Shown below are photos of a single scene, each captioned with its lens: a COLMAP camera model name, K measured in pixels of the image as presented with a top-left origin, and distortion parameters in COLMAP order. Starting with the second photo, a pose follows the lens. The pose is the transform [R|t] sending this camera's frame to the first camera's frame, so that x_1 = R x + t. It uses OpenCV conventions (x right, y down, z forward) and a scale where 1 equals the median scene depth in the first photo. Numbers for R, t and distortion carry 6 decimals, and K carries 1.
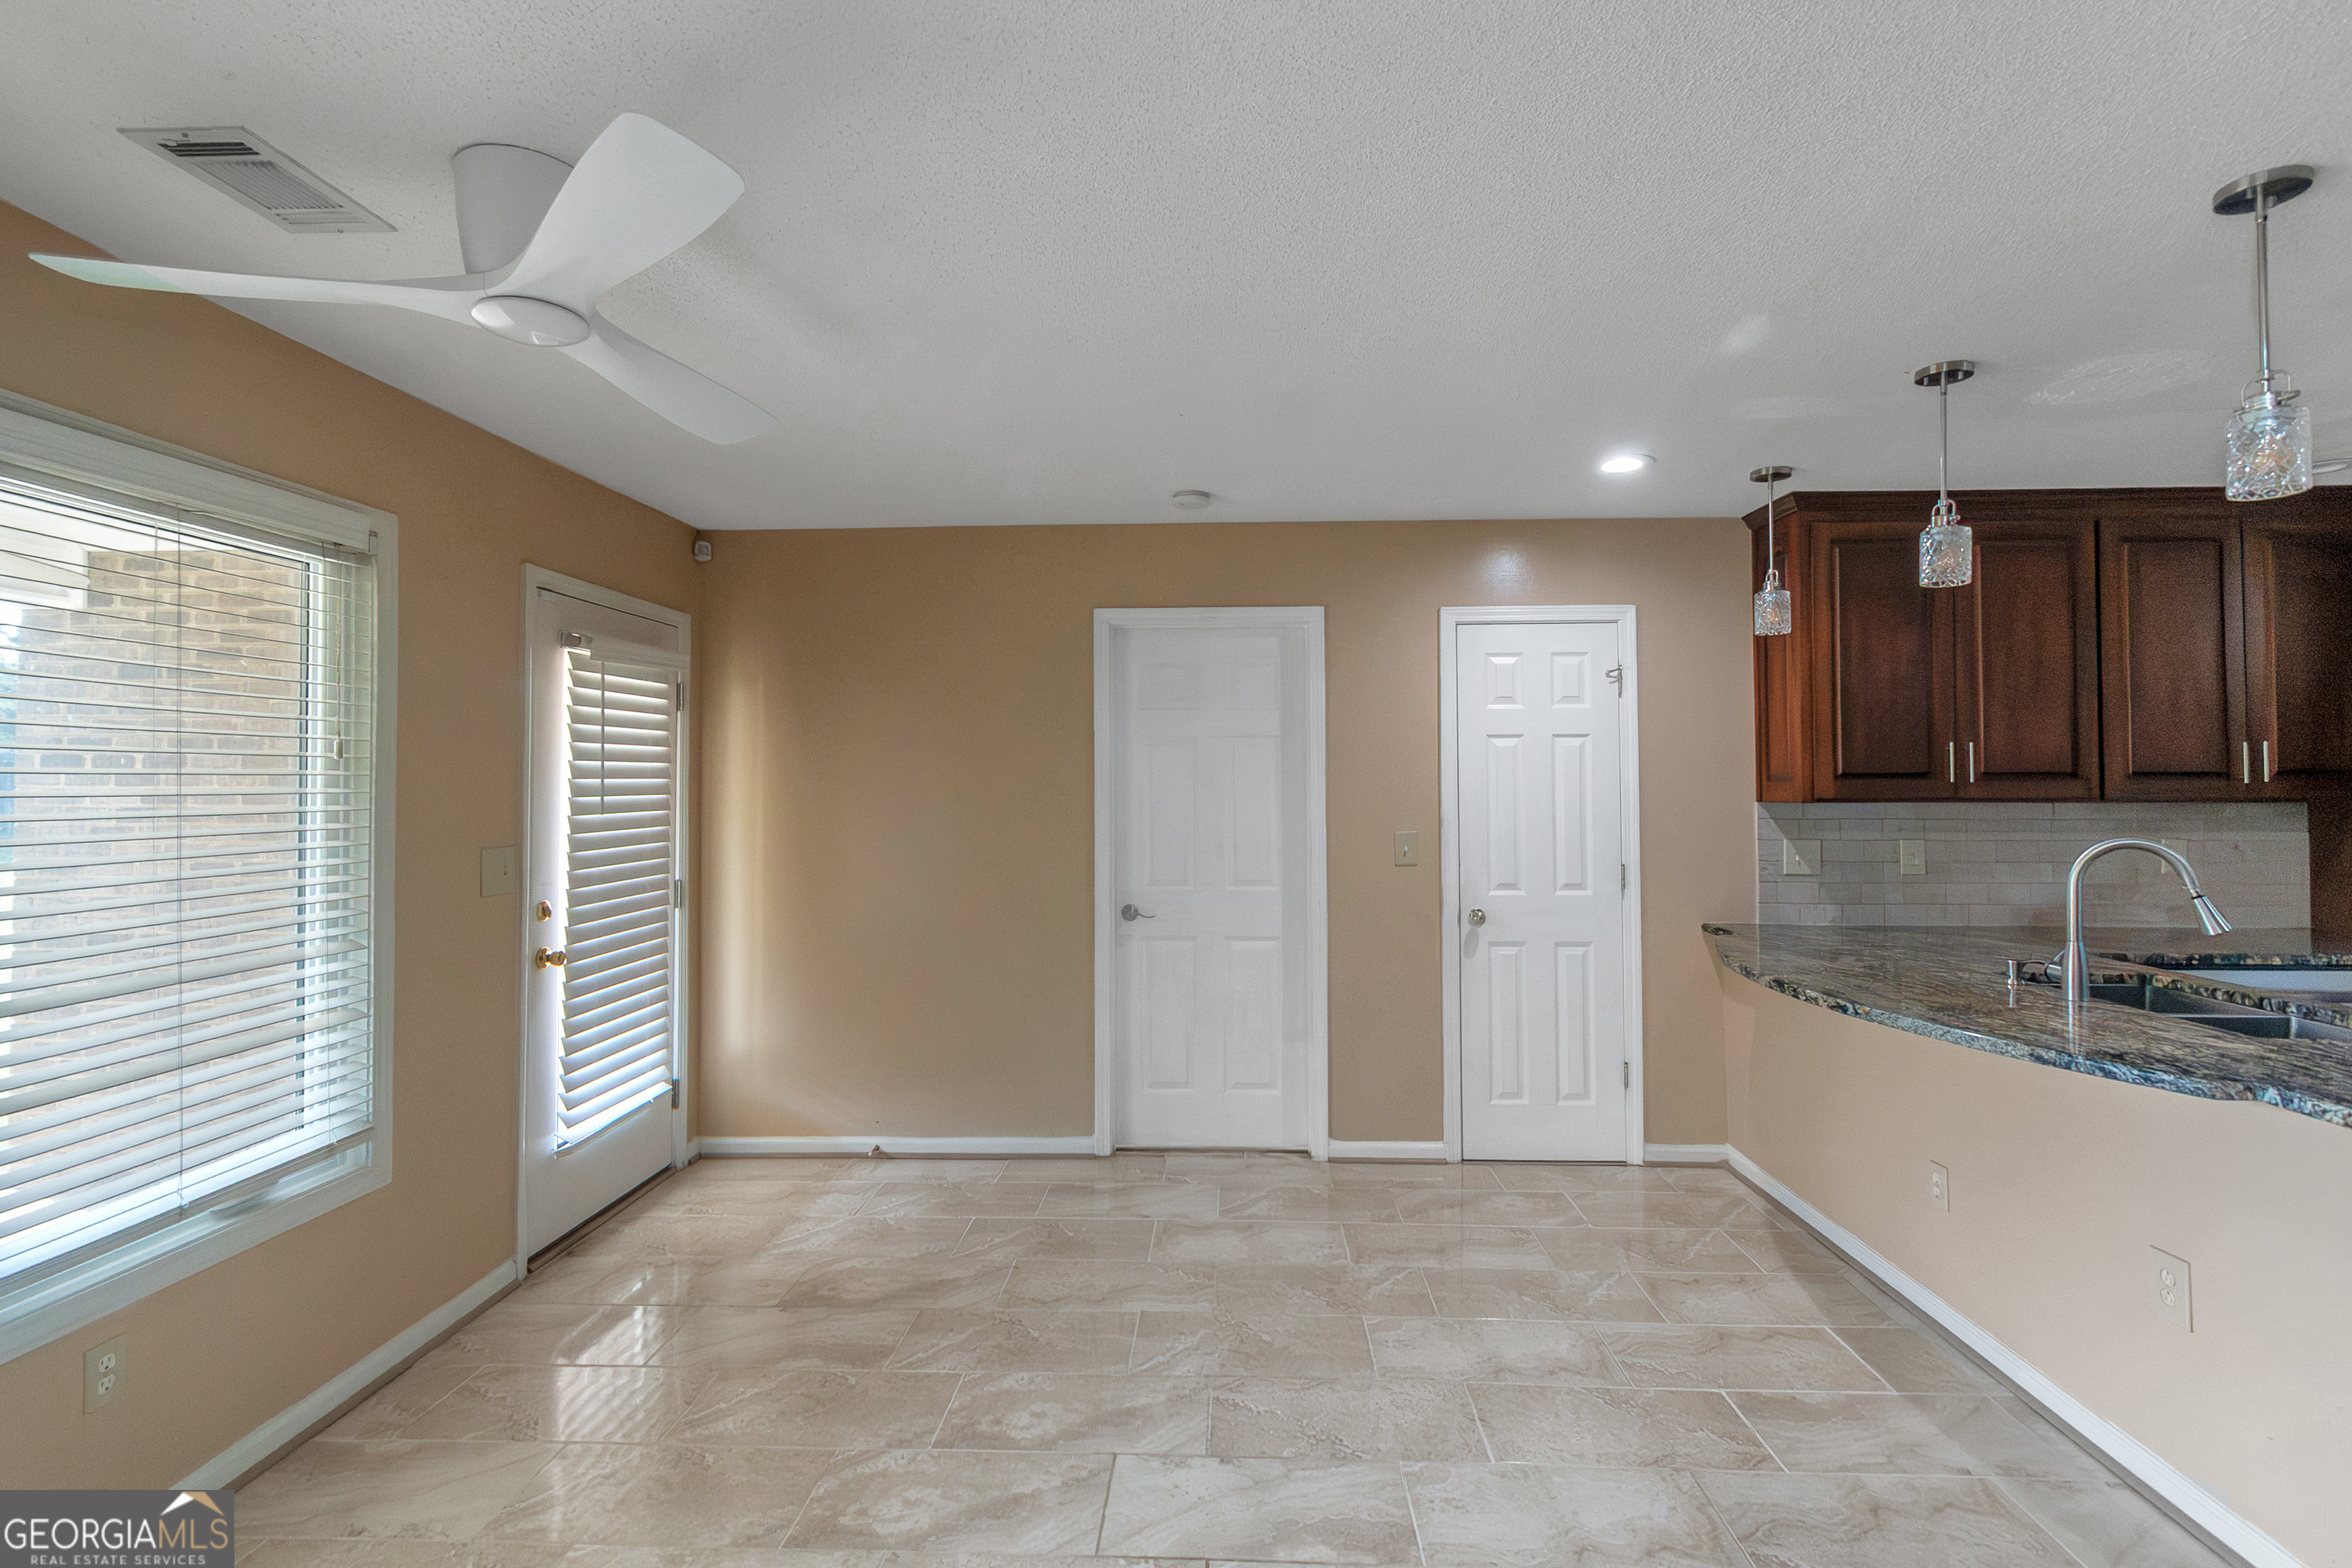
lens RADIAL K [[1062.4, 0, 1186.4], [0, 1062.4, 766.7], [0, 0, 1]] dist [0.000982, -0.000285]
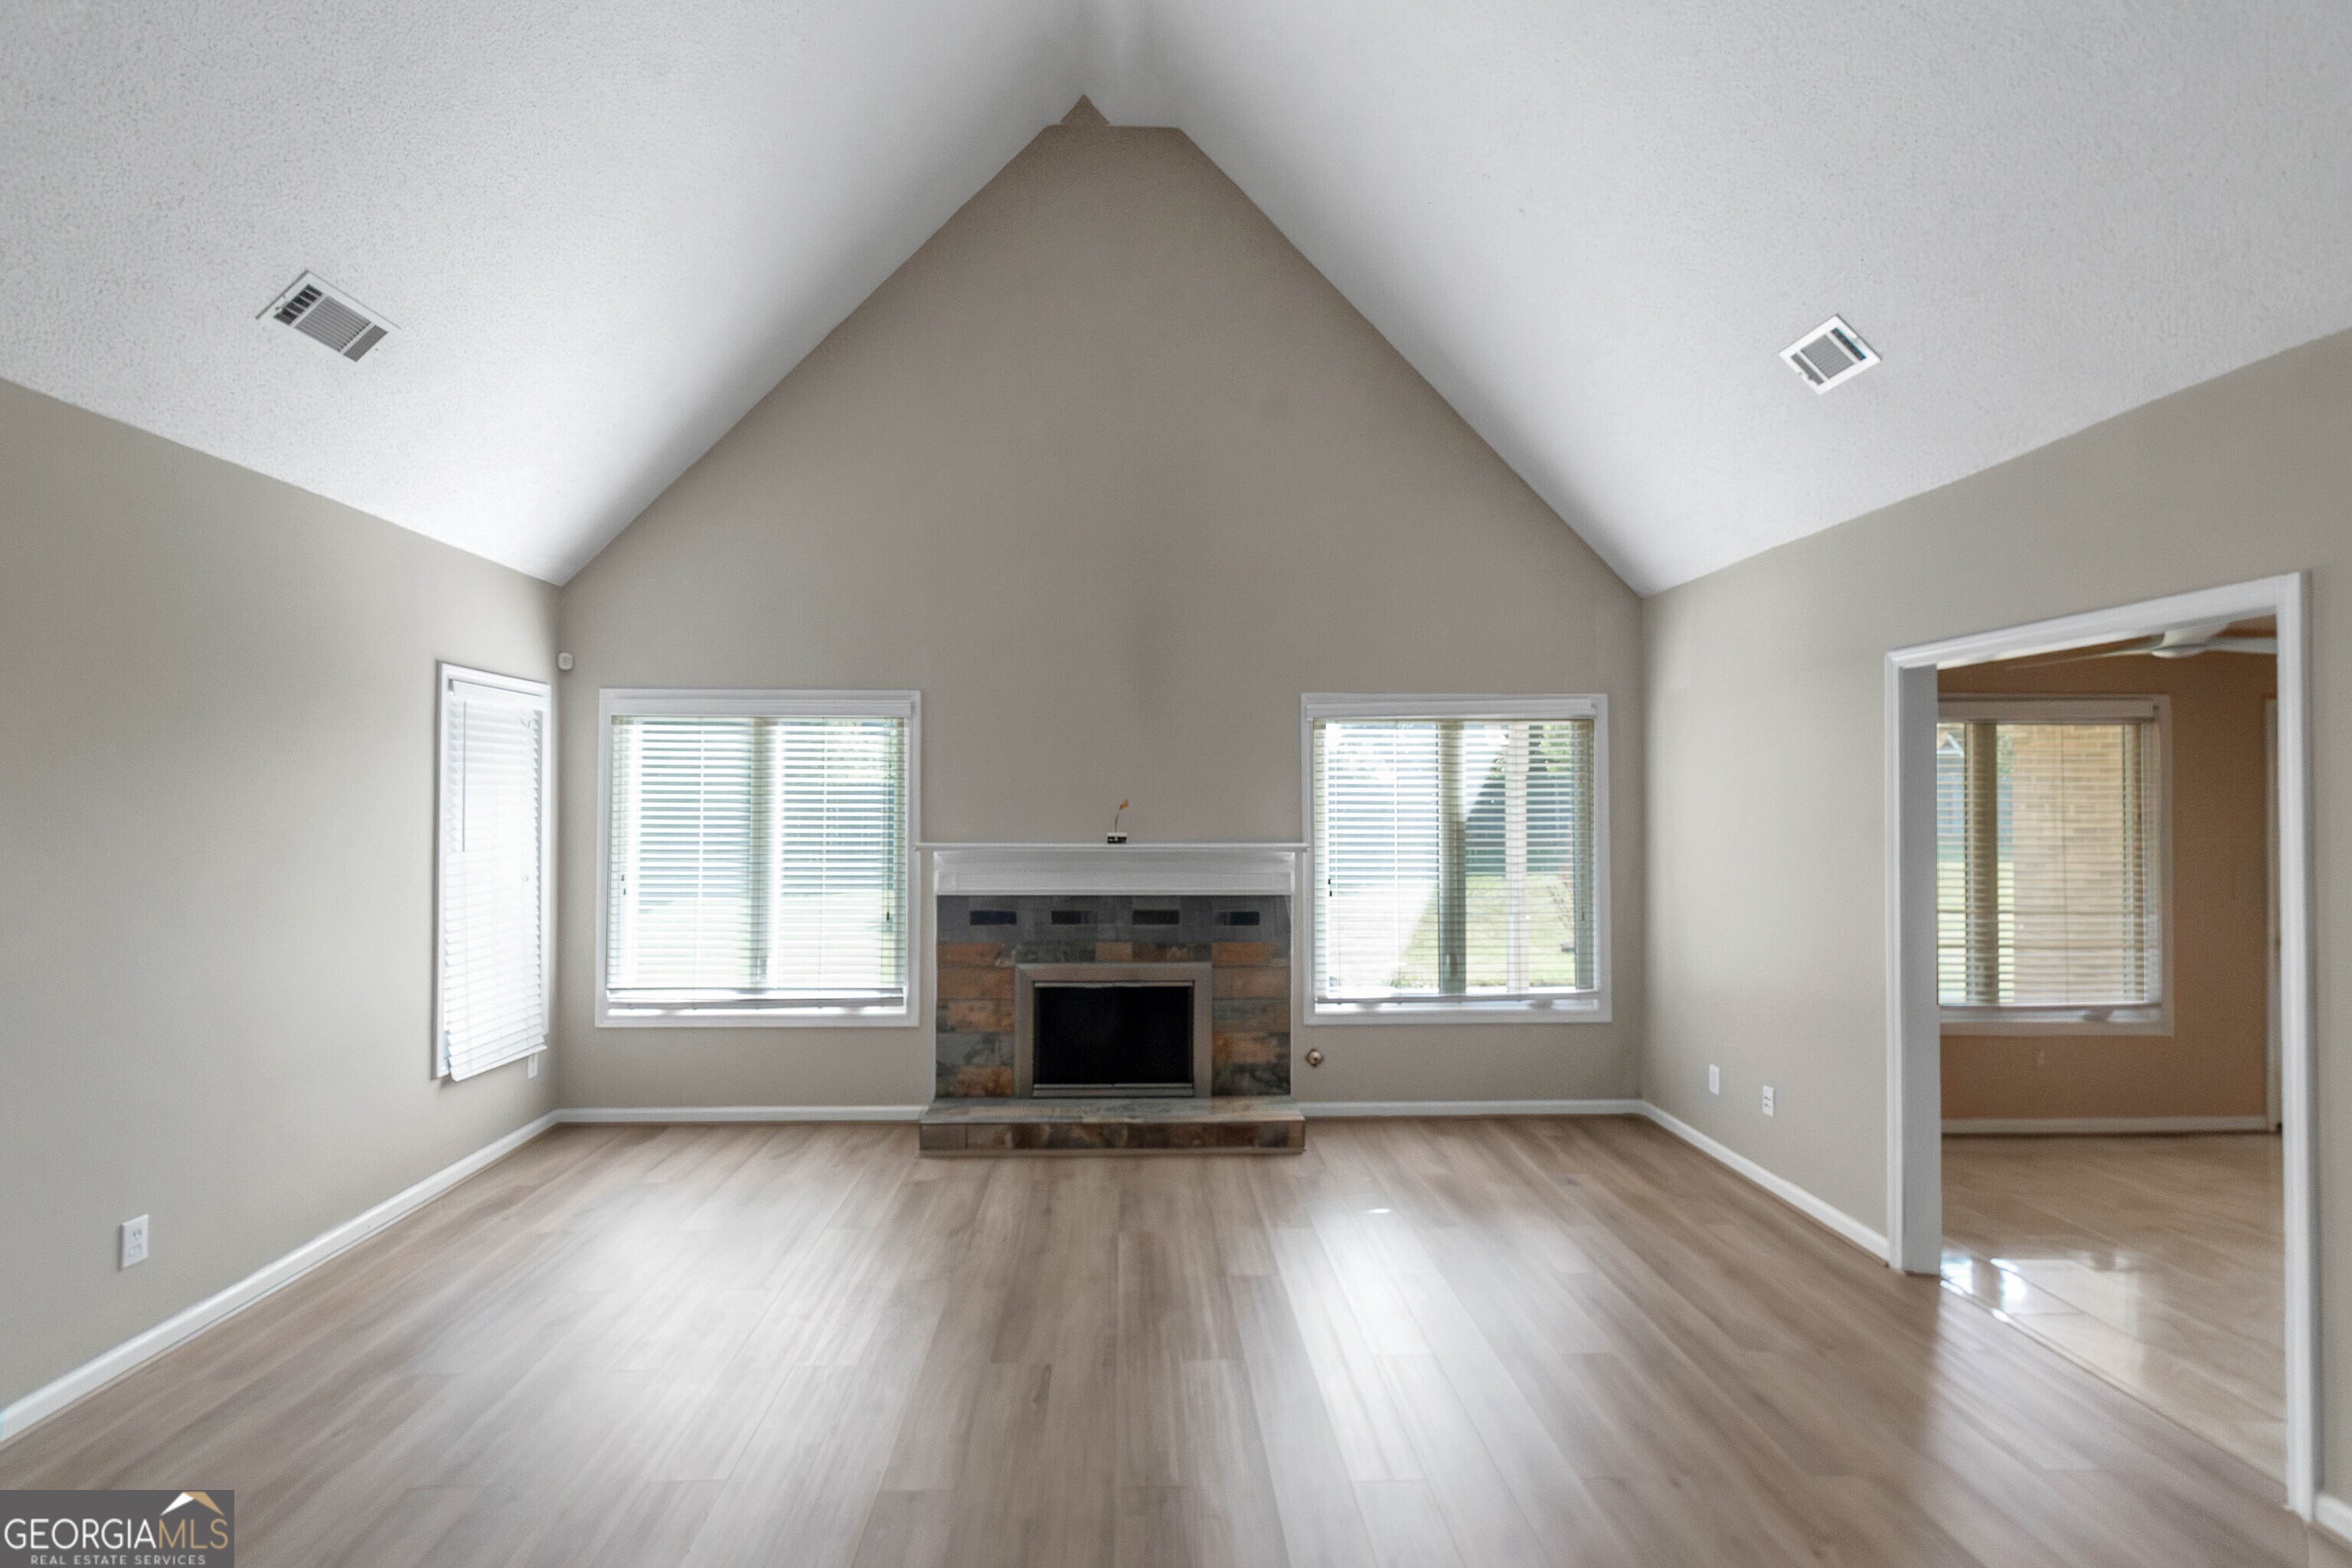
lens RADIAL K [[1100.2, 0, 1162.6], [0, 1100.2, 782.0], [0, 0, 1]] dist [0.002396, -0.000320]
pose [[0.082266, -0.010494, -0.996555, 0.826707], [0.010703, 0.999896, -0.009646, -0.056366], [0.996553, -0.009873, 0.082370, -0.746584]]
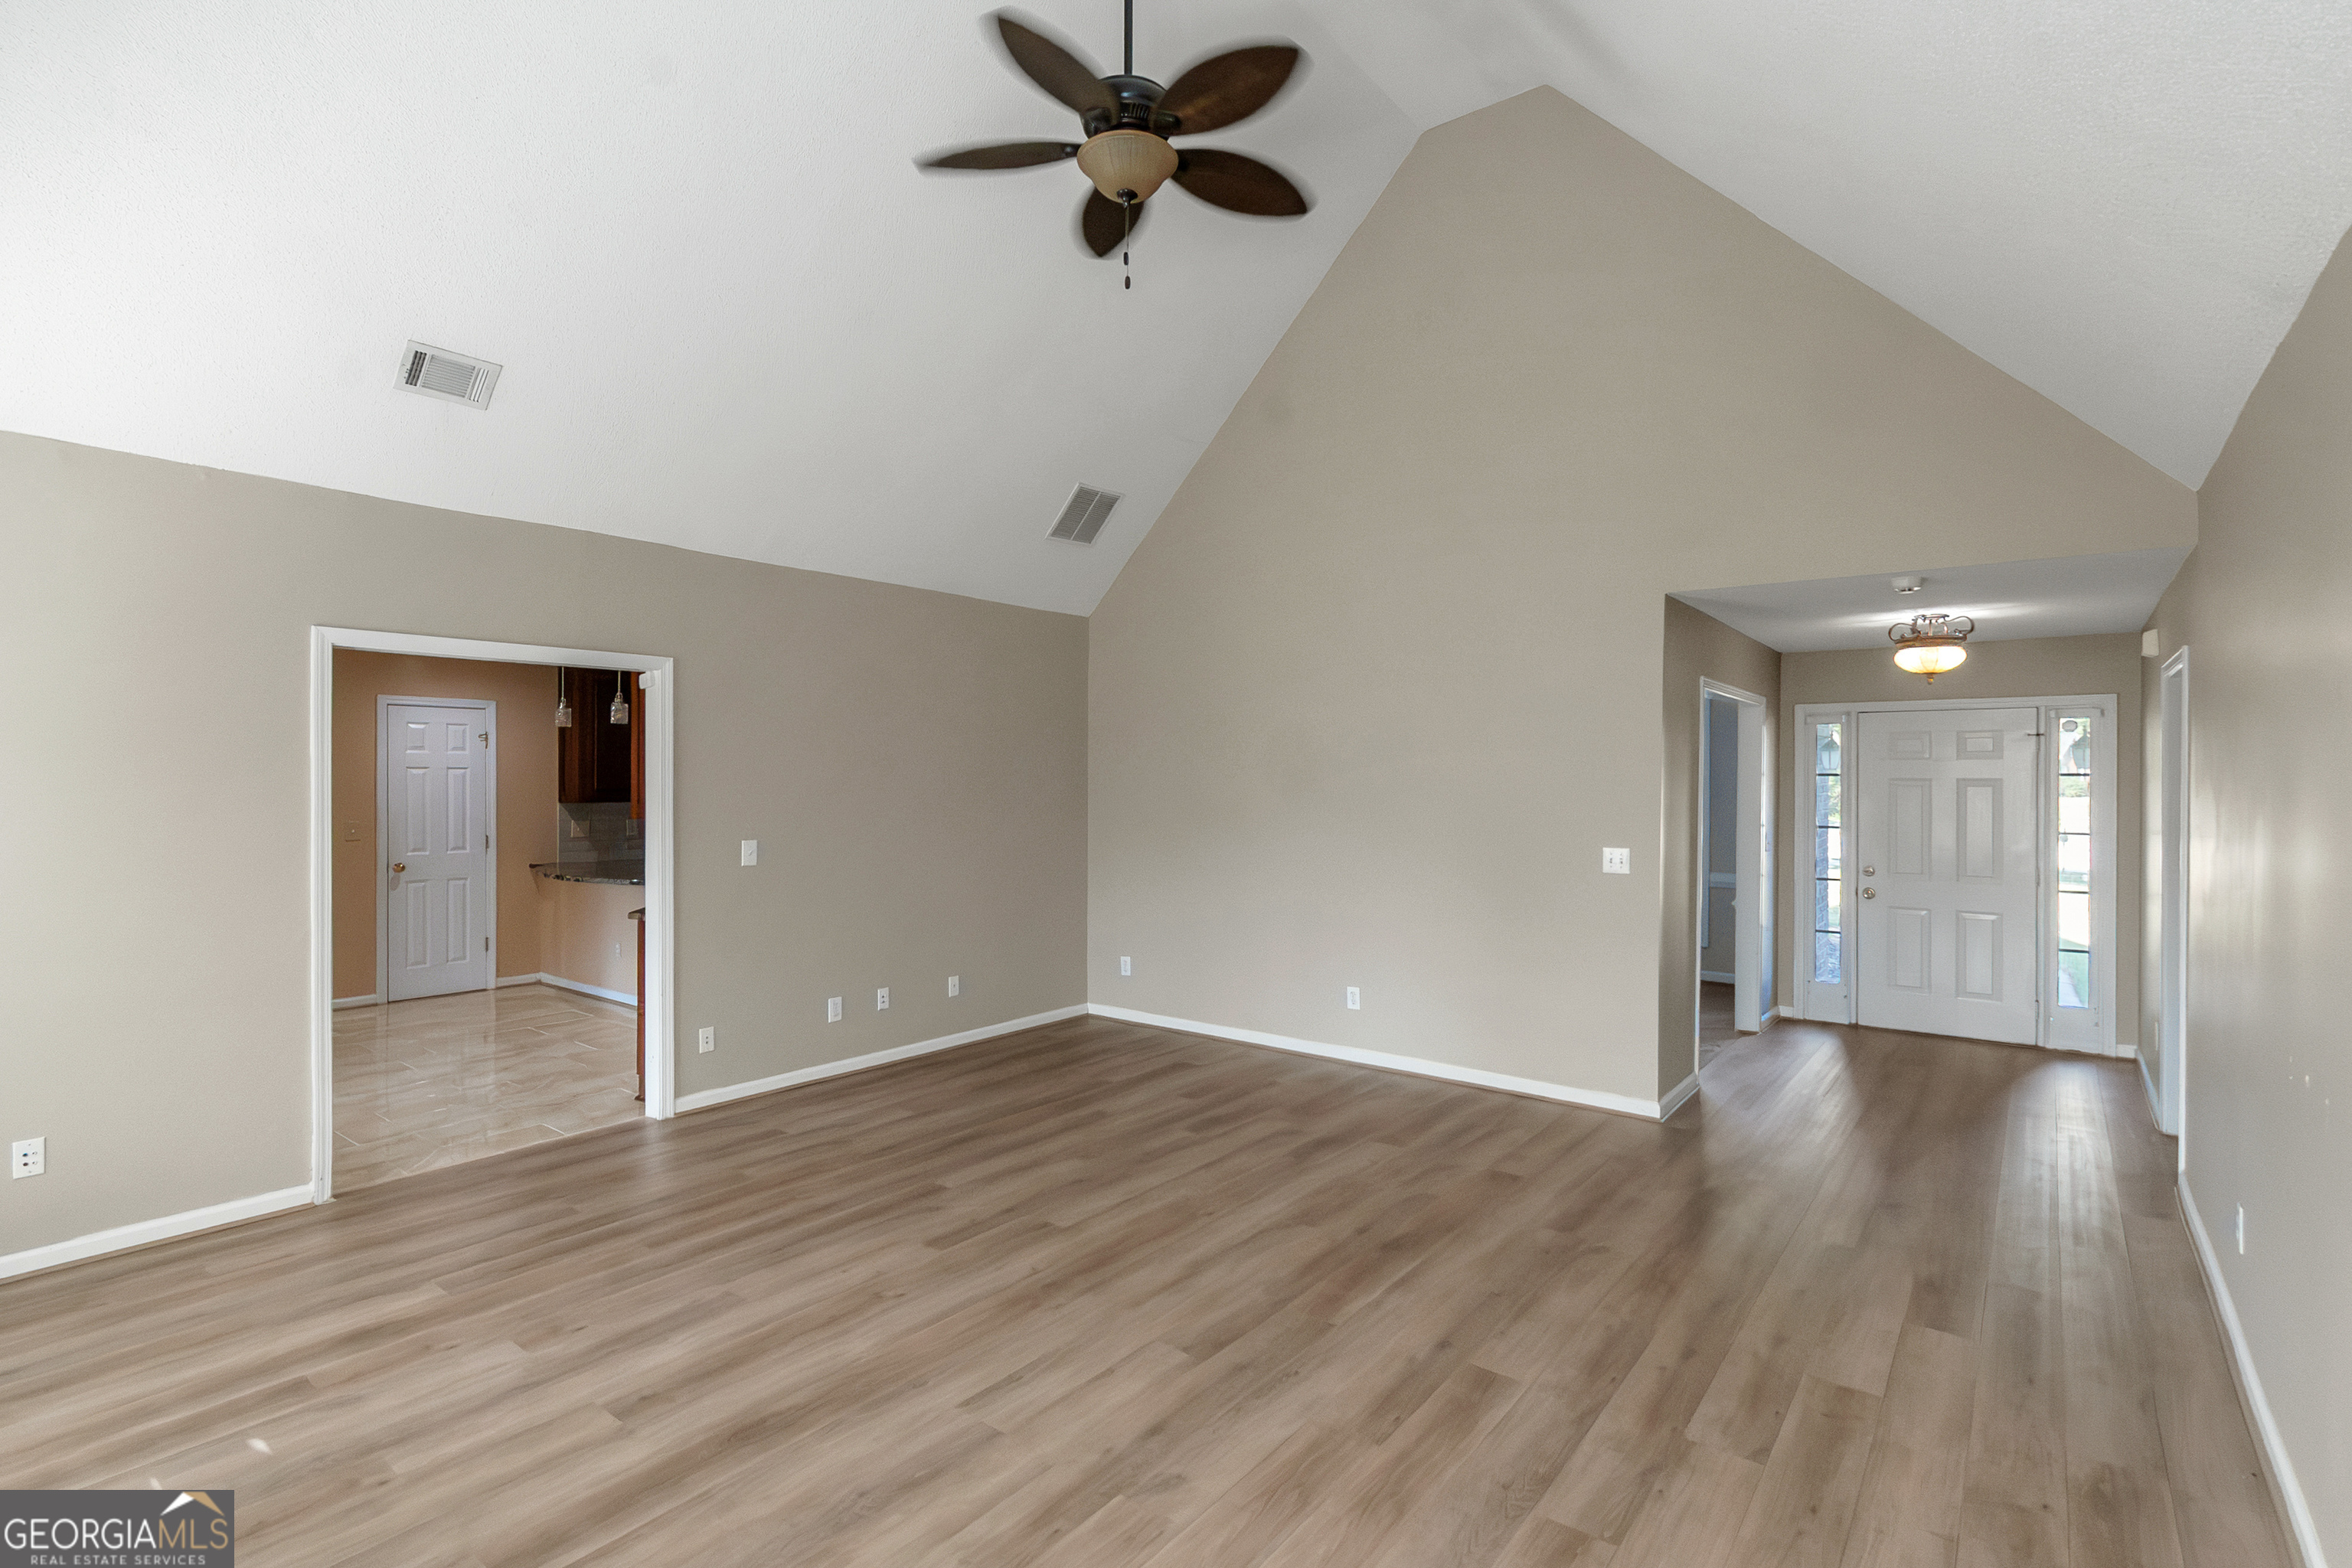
lens RADIAL K [[1112.9, 0, 1164.2], [0, 1112.9, 783.9], [0, 0, 1]] dist [0.004087, -0.001241]
pose [[0.585010, 0.003788, 0.811017, -0.570973], [-0.020024, 0.999752, 0.009775, -0.051674], [-0.810779, -0.021958, 0.584941, -1.318077]]
